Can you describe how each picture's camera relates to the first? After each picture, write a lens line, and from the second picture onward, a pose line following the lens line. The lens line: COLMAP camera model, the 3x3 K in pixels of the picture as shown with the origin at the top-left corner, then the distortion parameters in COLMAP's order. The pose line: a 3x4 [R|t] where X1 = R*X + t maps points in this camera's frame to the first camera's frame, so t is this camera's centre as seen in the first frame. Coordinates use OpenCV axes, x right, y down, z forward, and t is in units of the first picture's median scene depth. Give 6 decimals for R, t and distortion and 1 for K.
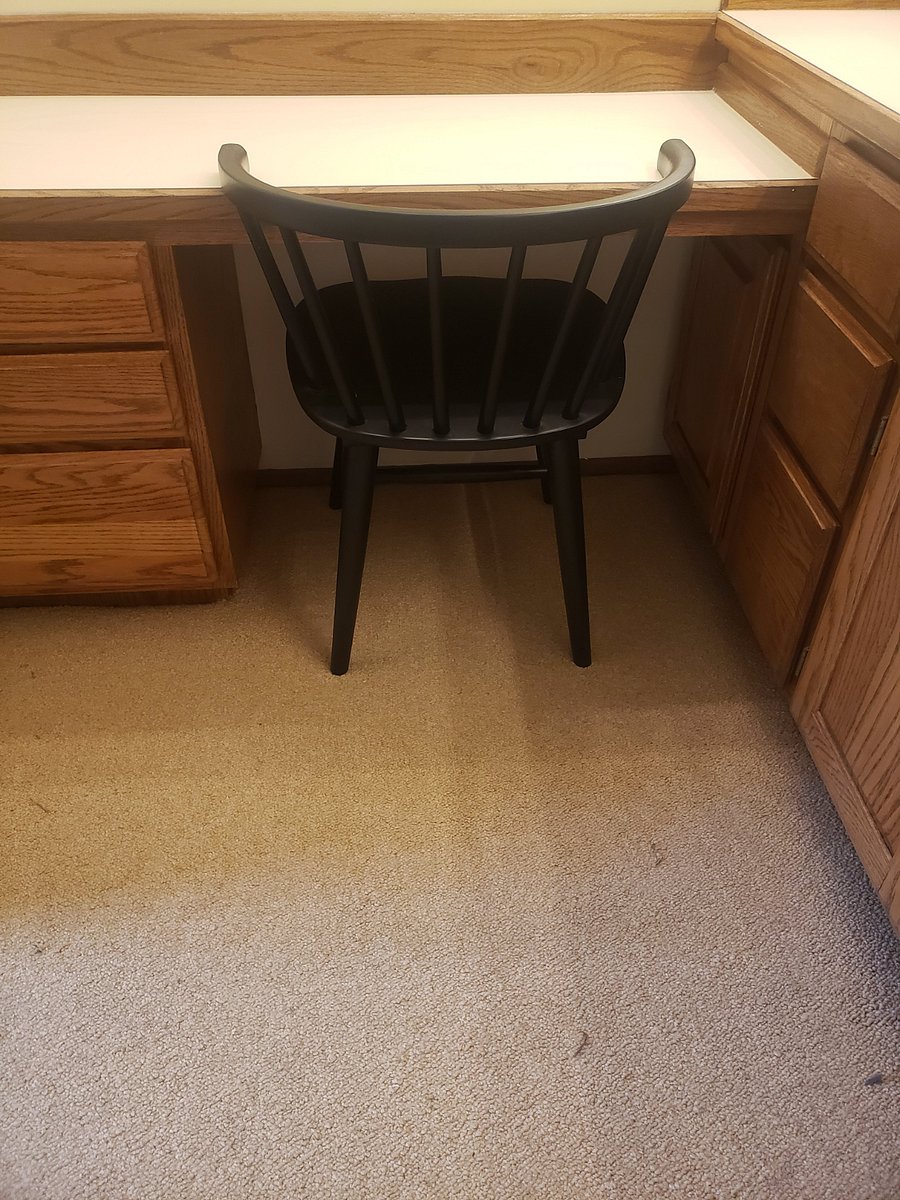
lens RADIAL K [[946.0, 0, 455.1], [0, 946.0, 602.0], [0, 0, 1]] dist [-0.002474, -0.002872]
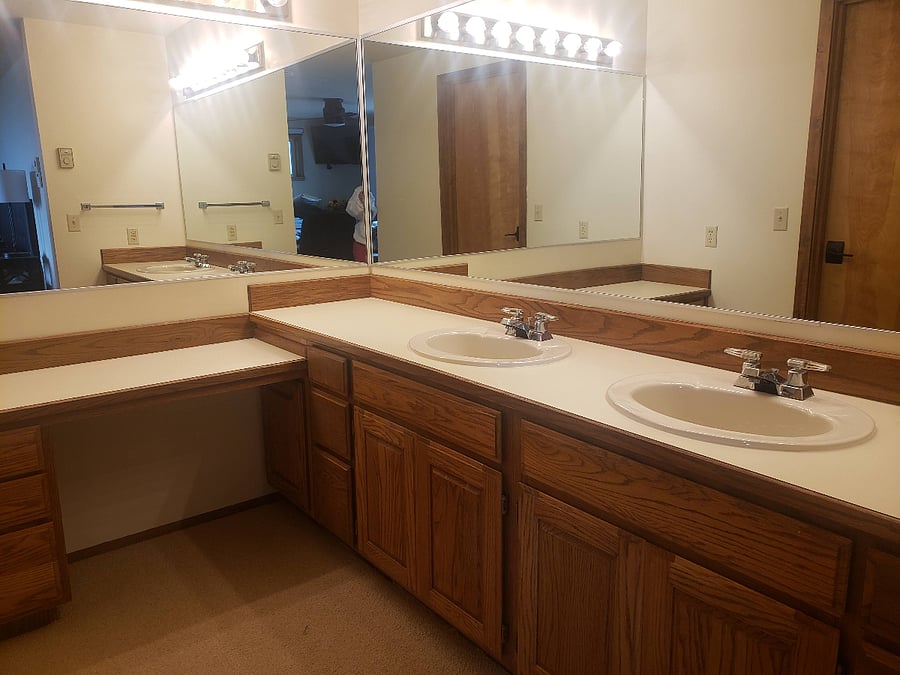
lens RADIAL K [[709.5, 0, 450.1], [0, 709.5, 337.2], [0, 0, 1]] dist [-0.002474, -0.002872]
pose [[0.822700, -0.127367, 0.554024, -0.414666], [0.375505, 0.853454, -0.361403, 0.413006], [-0.426803, 0.505364, 0.749964, -0.786344]]
